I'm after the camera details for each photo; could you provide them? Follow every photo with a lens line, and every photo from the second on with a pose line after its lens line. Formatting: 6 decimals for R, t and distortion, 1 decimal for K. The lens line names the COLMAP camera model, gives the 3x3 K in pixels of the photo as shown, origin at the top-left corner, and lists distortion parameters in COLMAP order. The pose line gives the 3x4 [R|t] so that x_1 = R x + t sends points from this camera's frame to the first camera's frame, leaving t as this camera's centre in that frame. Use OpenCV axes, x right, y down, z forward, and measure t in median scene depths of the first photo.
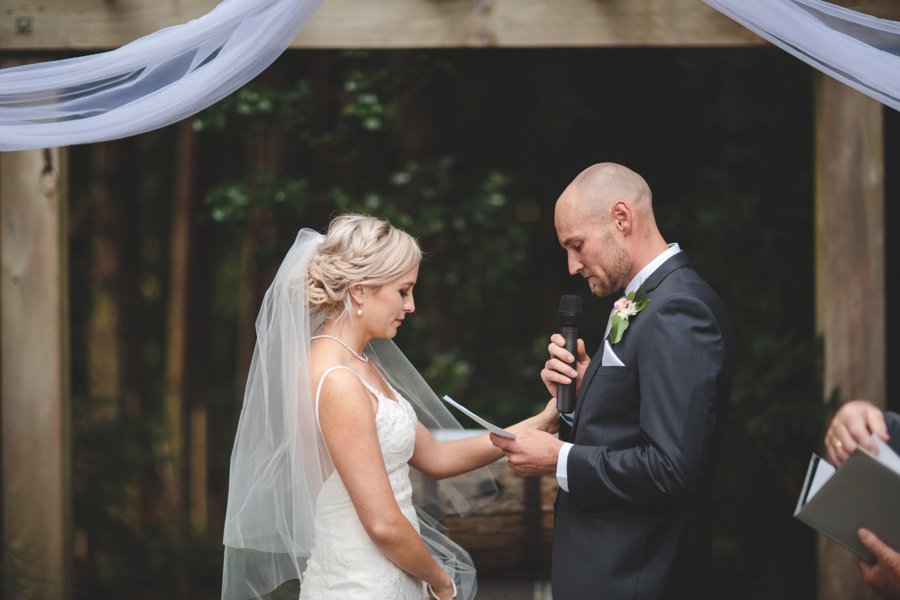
lens RADIAL K [[2217.0, 0, 452.3], [0, 2217.0, 309.1], [0, 0, 1]] dist [-0.520032, 0.000000]
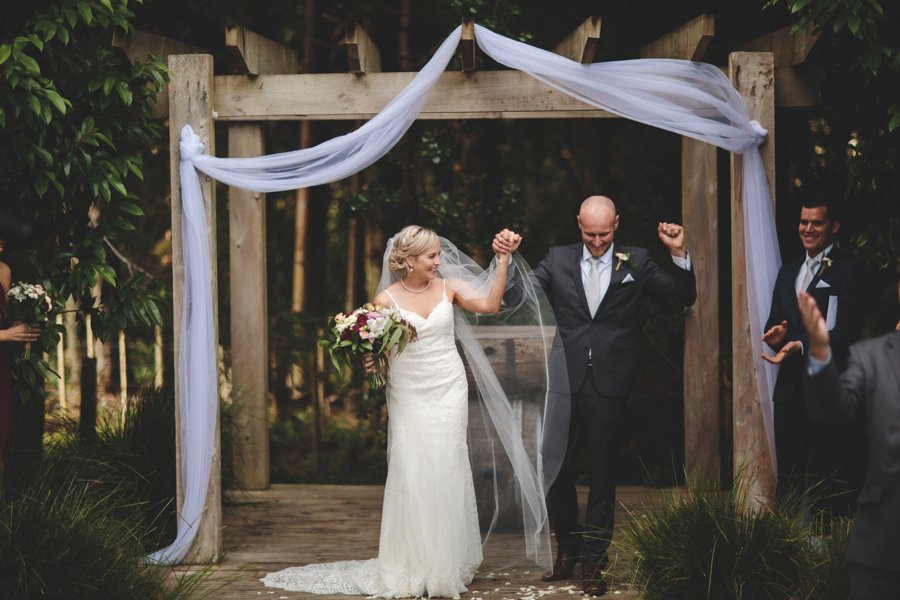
lens RADIAL K [[2217.0, 0, 447.7], [0, 2217.0, 298.7], [0, 0, 1]] dist [-0.520032, 0.000000]
pose [[0.998437, 0.001221, -0.055876, 0.076870], [-0.000420, 0.999897, 0.014346, 0.004027], [0.055888, -0.014300, 0.998335, -0.839386]]
